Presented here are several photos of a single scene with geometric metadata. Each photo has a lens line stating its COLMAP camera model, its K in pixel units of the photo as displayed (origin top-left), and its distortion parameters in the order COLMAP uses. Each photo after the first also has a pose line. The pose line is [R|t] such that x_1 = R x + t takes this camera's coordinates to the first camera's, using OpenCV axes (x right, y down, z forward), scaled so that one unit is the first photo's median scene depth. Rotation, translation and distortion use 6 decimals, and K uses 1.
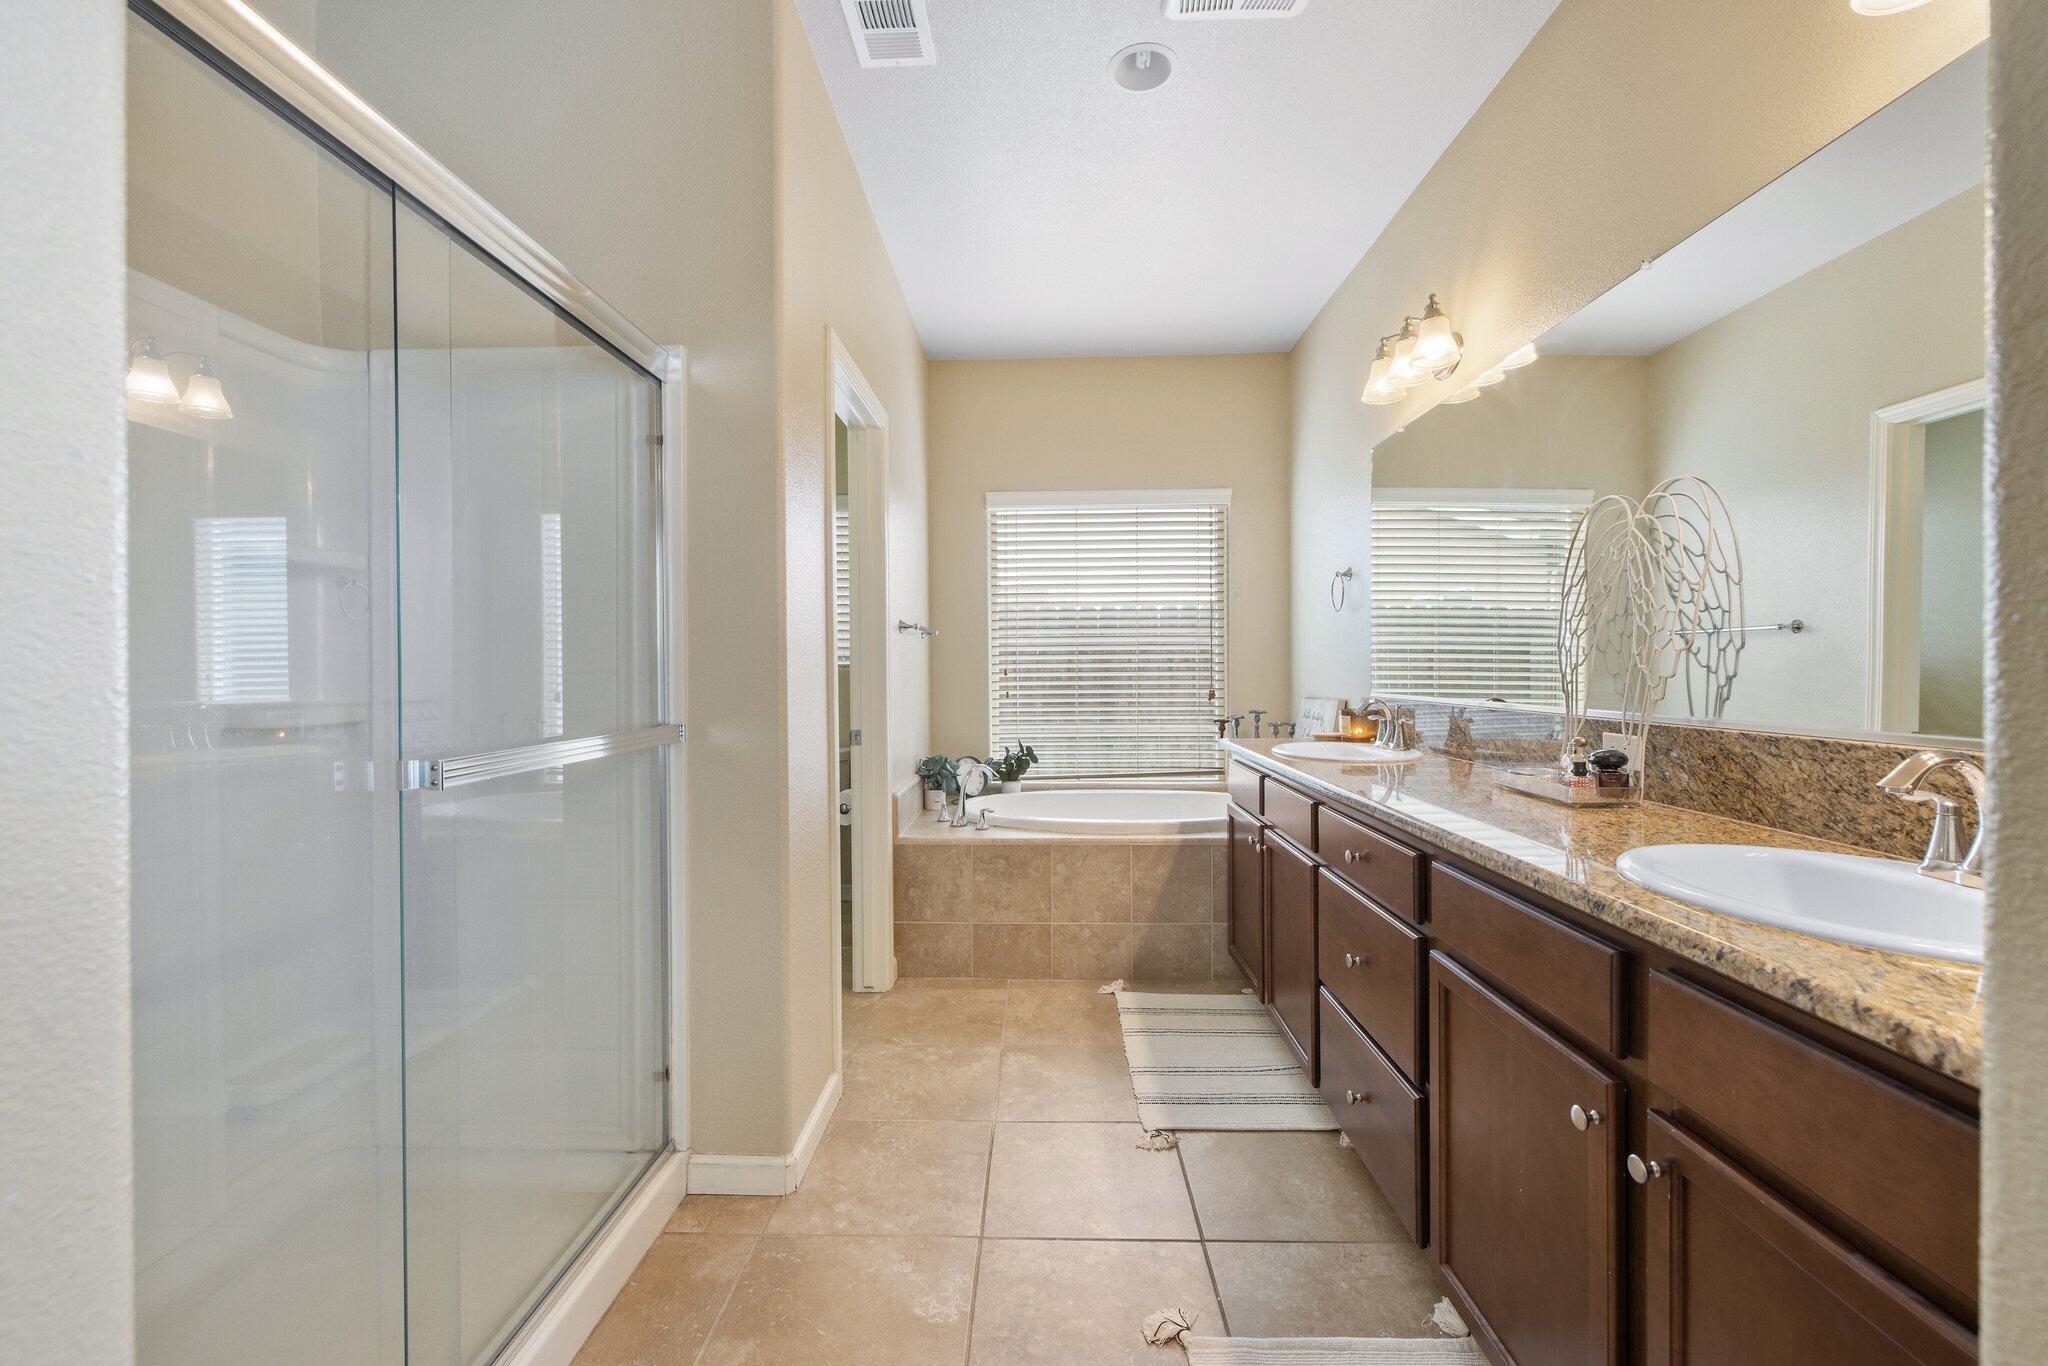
lens RADIAL K [[862.9, 0, 1019.4], [0, 862.9, 679.8], [0, 0, 1]] dist [0.001277, -0.000064]
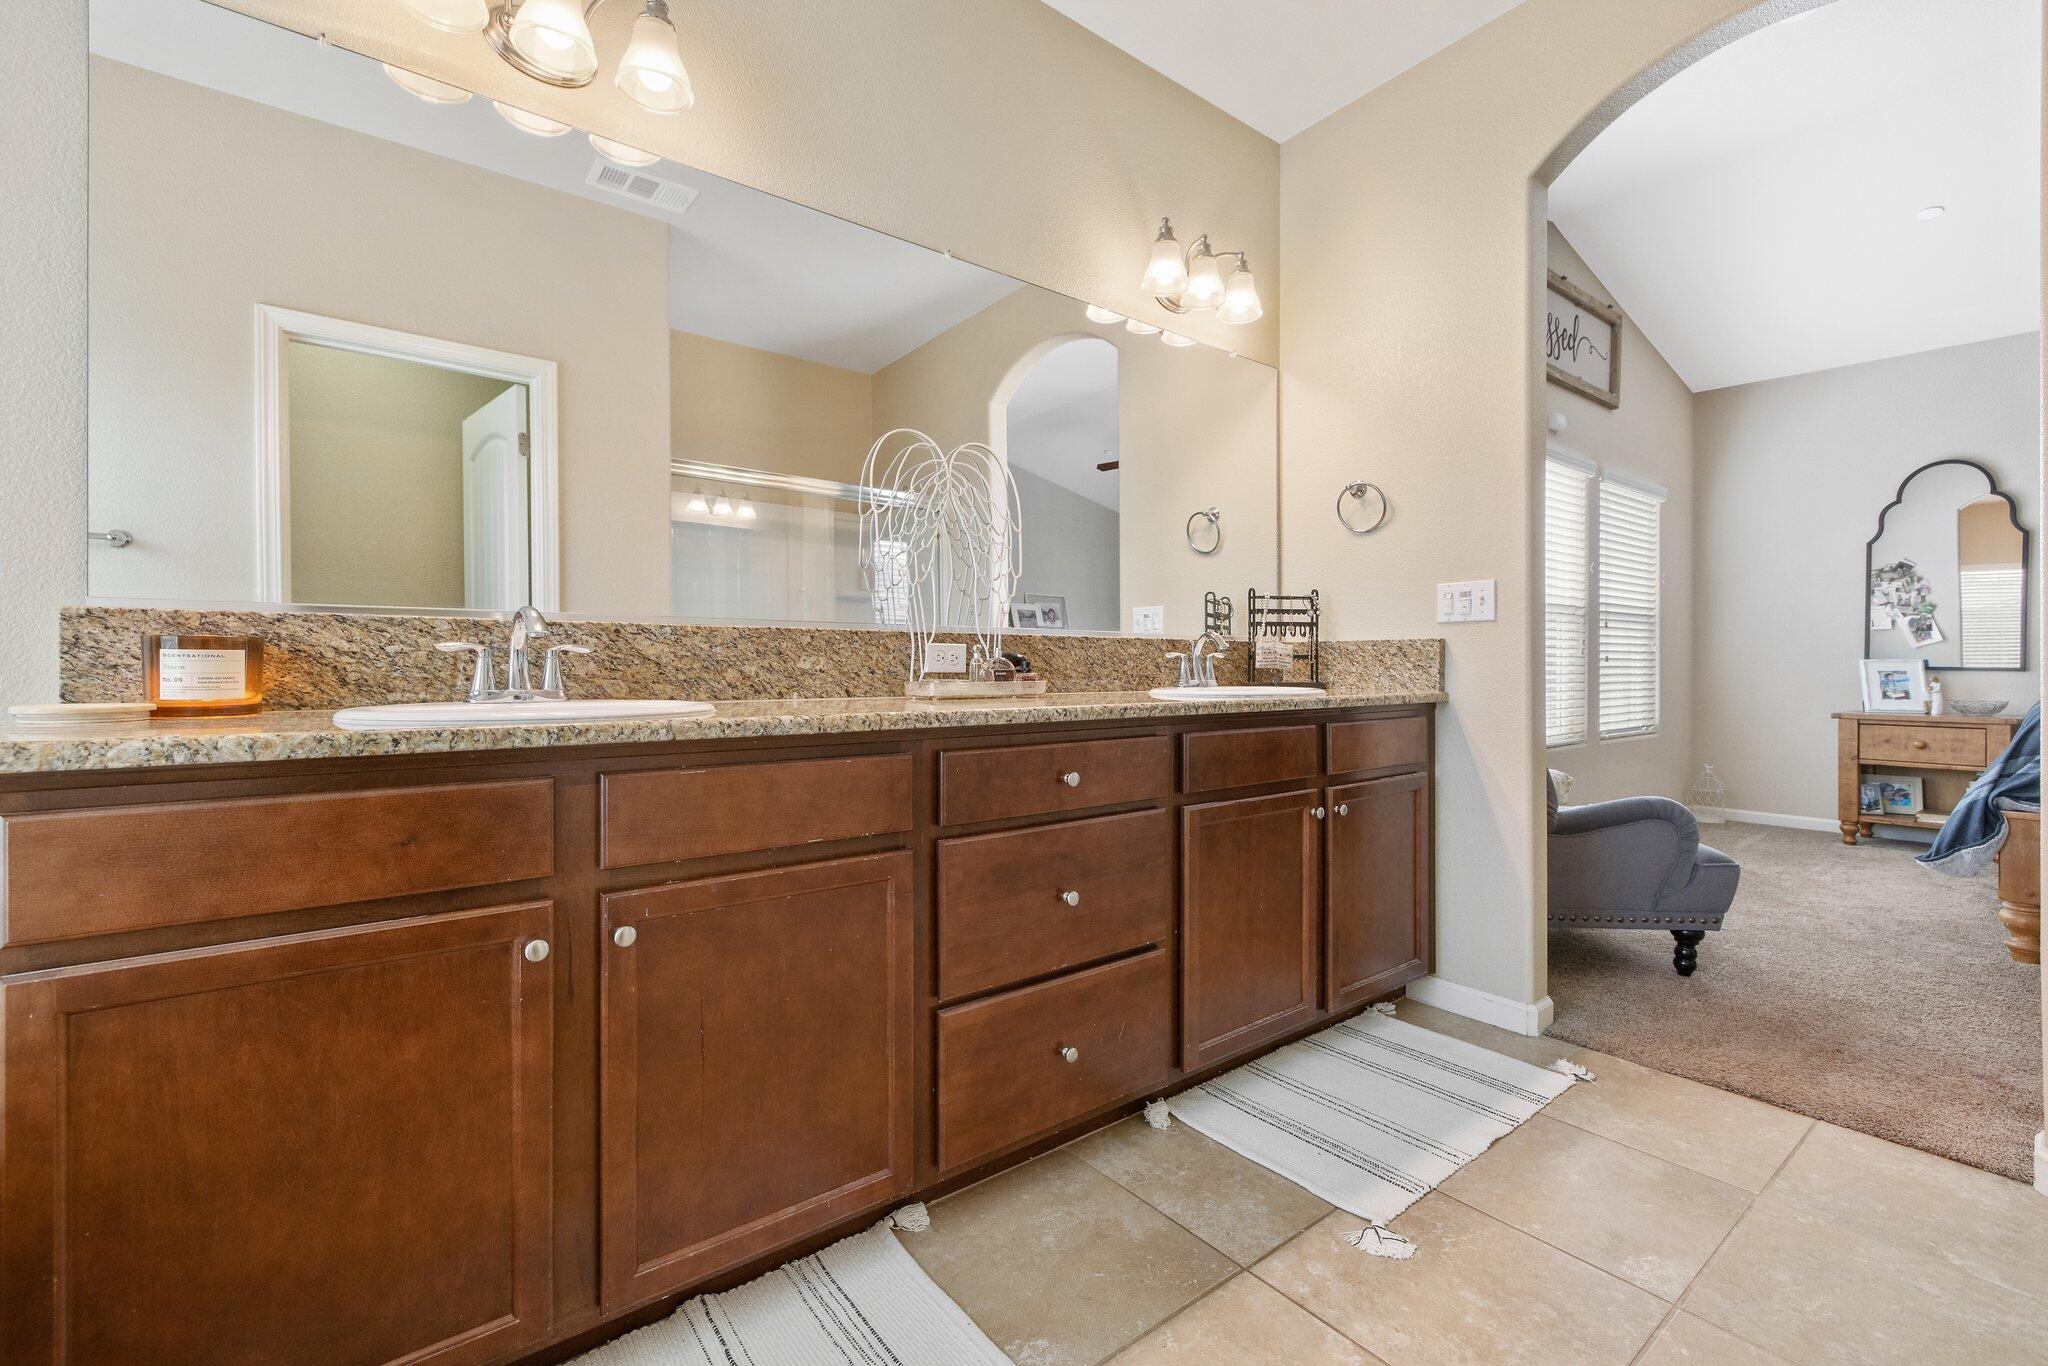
lens RADIAL K [[862.9, 0, 1036.8], [0, 862.9, 673.3], [0, 0, 1]] dist [0.001277, -0.000064]
pose [[-0.642308, -0.004945, 0.766431, -0.181515], [0.011123, 0.999814, 0.015773, 0.057645], [-0.766366, 0.018656, -0.642133, 1.099255]]
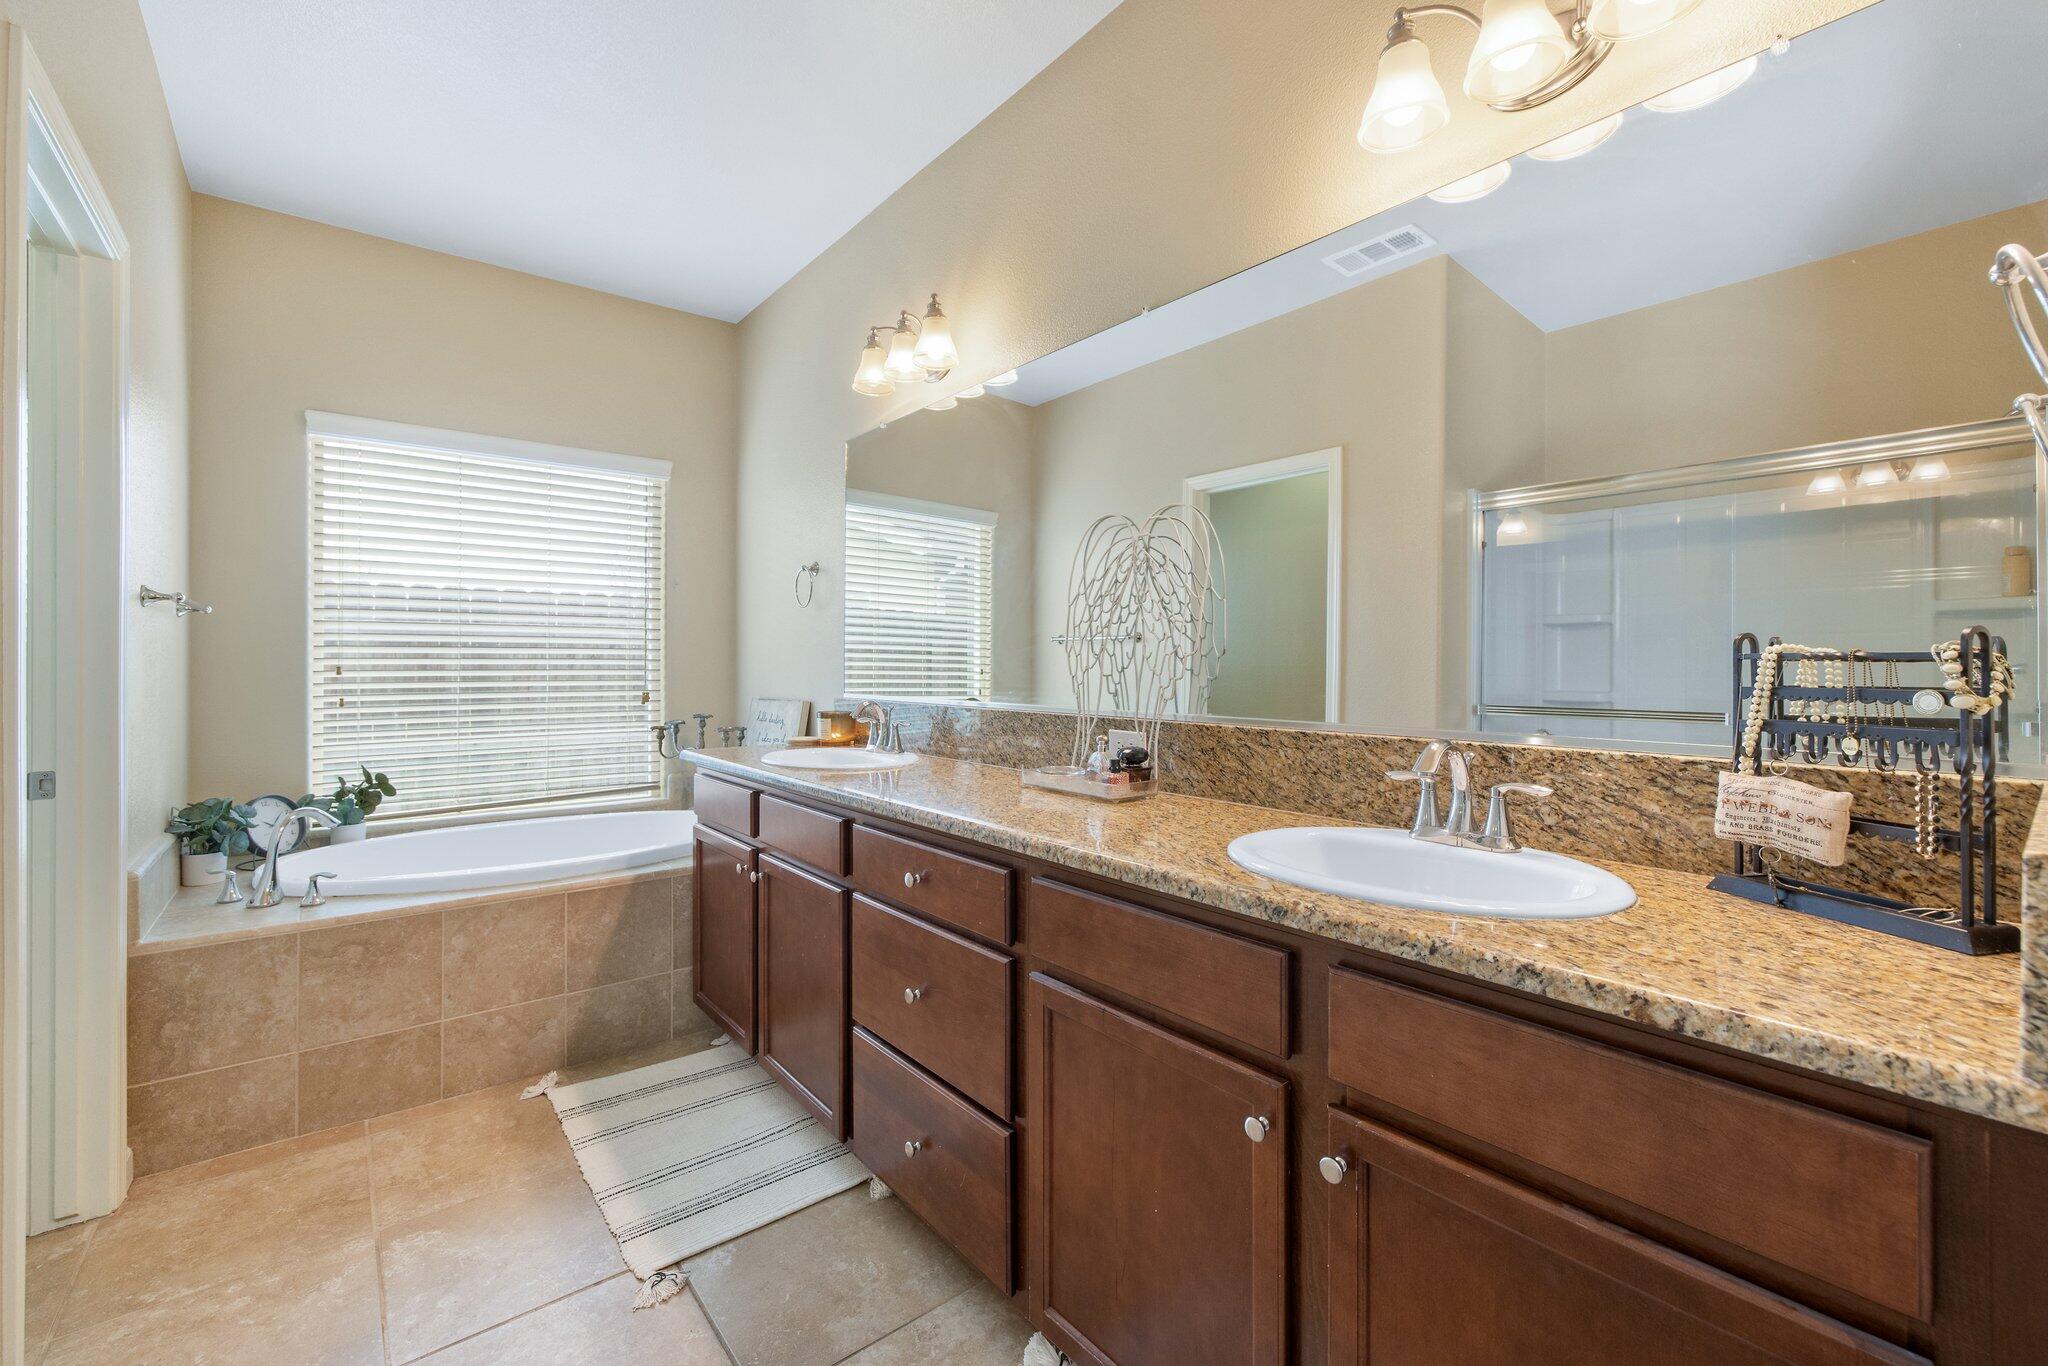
lens RADIAL K [[862.9, 0, 1027.5], [0, 862.9, 663.3], [0, 0, 1]] dist [0.001277, -0.000064]
pose [[0.759534, 0.008711, 0.650409, -0.076866], [0.002046, 0.999873, -0.015781, -0.003944], [-0.650464, 0.013317, 0.759420, 0.163476]]
